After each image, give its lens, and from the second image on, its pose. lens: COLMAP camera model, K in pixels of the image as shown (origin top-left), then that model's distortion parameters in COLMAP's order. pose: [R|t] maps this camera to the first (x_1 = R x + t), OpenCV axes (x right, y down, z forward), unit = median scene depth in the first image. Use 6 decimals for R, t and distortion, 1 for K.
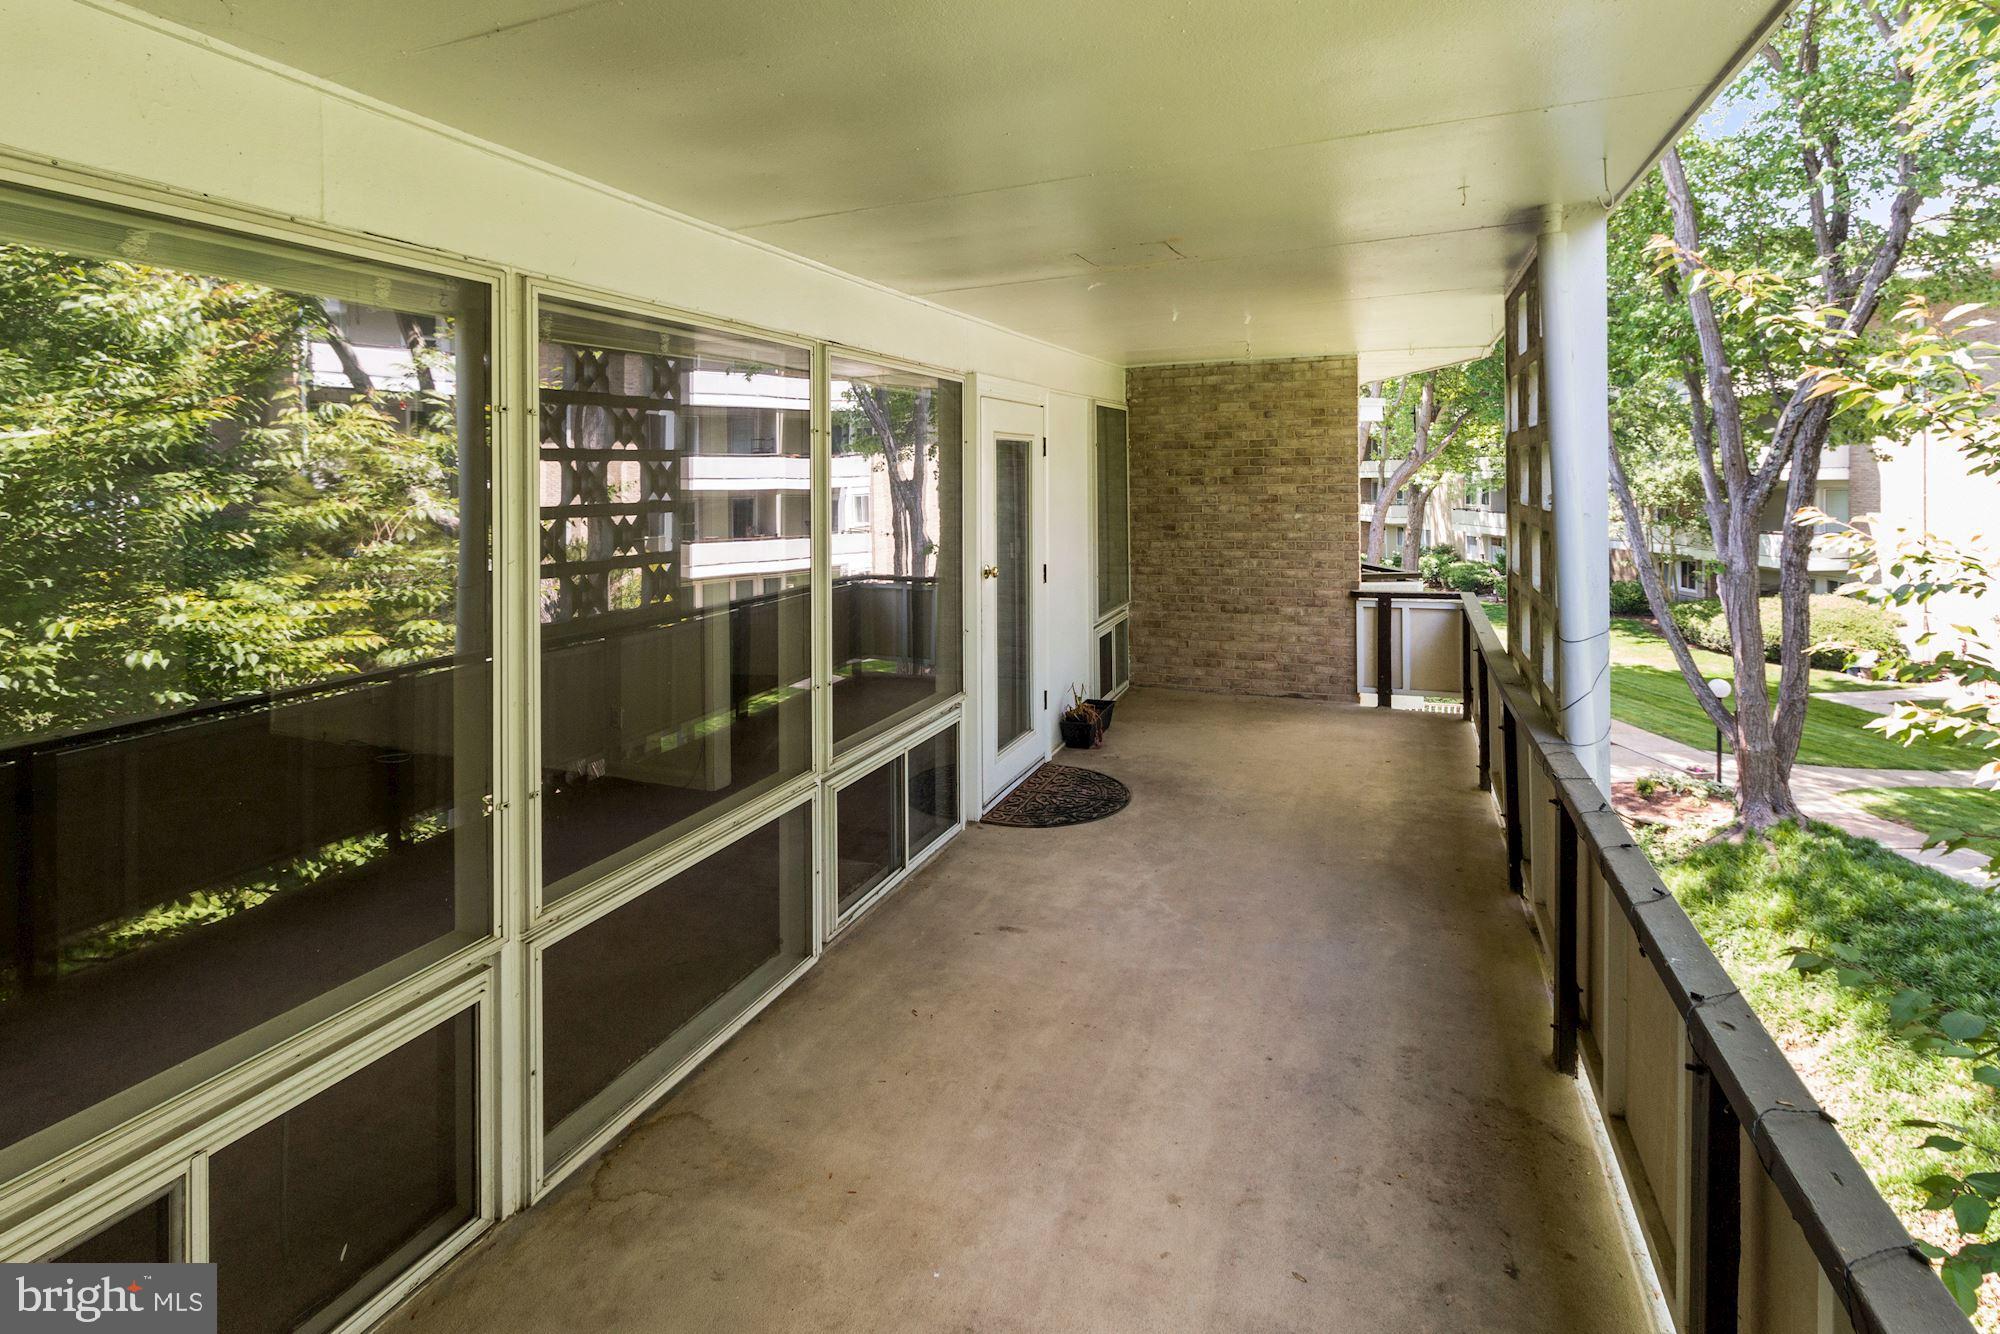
lens RADIAL K [[941.9, 0, 996.2], [0, 941.9, 662.5], [0, 0, 1]] dist [-0.002259, -0.000068]
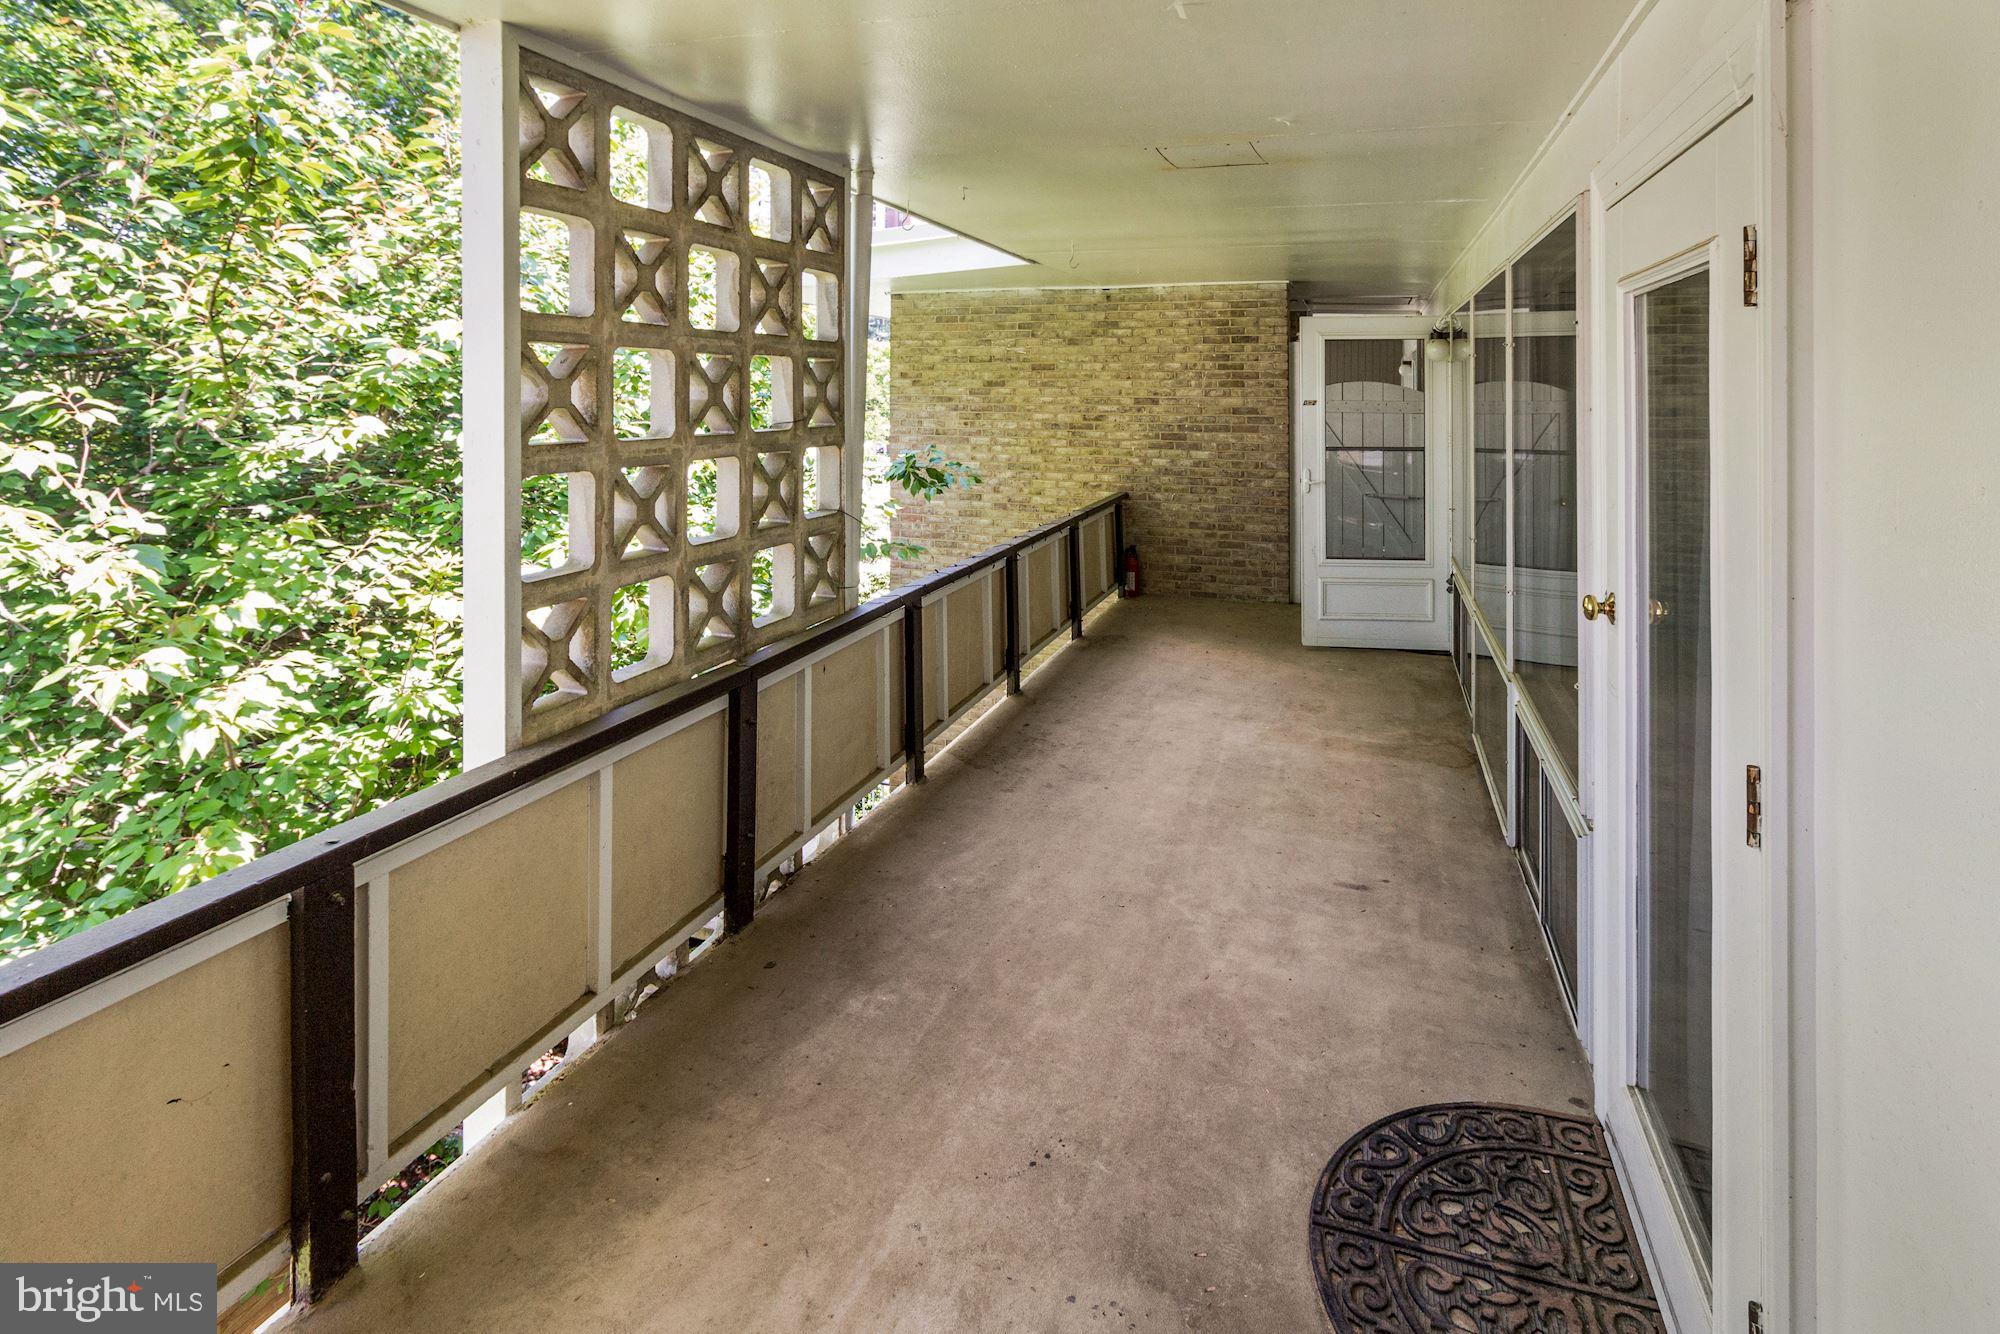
lens RADIAL K [[941.9, 0, 996.2], [0, 941.9, 662.5], [0, 0, 1]] dist [-0.002259, -0.000068]
pose [[-0.999547, 0.020449, -0.022069, 0.362238], [0.008433, 0.894532, 0.446924, -0.309073], [0.028881, 0.446536, -0.894300, 1.637367]]
